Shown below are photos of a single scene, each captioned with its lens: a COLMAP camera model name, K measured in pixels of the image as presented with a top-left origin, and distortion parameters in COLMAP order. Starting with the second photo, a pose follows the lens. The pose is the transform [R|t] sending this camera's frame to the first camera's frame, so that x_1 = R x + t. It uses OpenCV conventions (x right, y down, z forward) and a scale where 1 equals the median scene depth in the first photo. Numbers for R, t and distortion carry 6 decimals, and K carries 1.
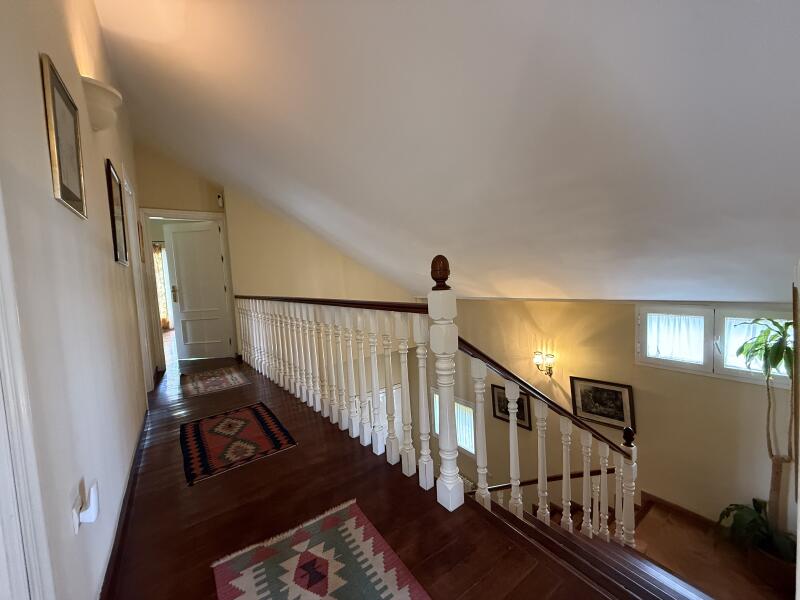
lens RADIAL K [[318.2, 0, 400.1], [0, 318.2, 298.3], [0, 0, 1]] dist [-0.000373, 0.000465]
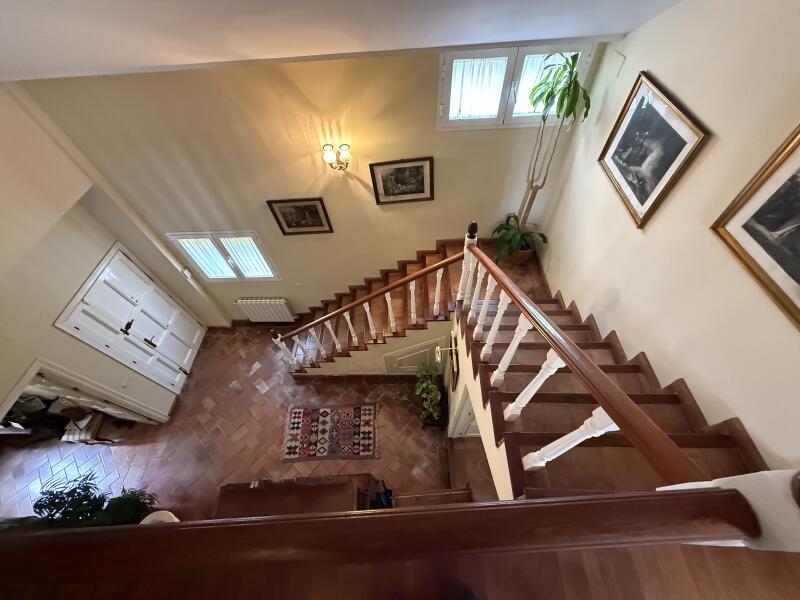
lens RADIAL K [[318.2, 0, 400.1], [0, 318.2, 298.3], [0, 0, 1]] dist [-0.000373, 0.000465]
pose [[0.590193, -0.639411, 0.492774, -0.043803], [0.072102, 0.649740, 0.756729, -0.161226], [-0.804036, -0.411086, 0.429574, 0.509401]]
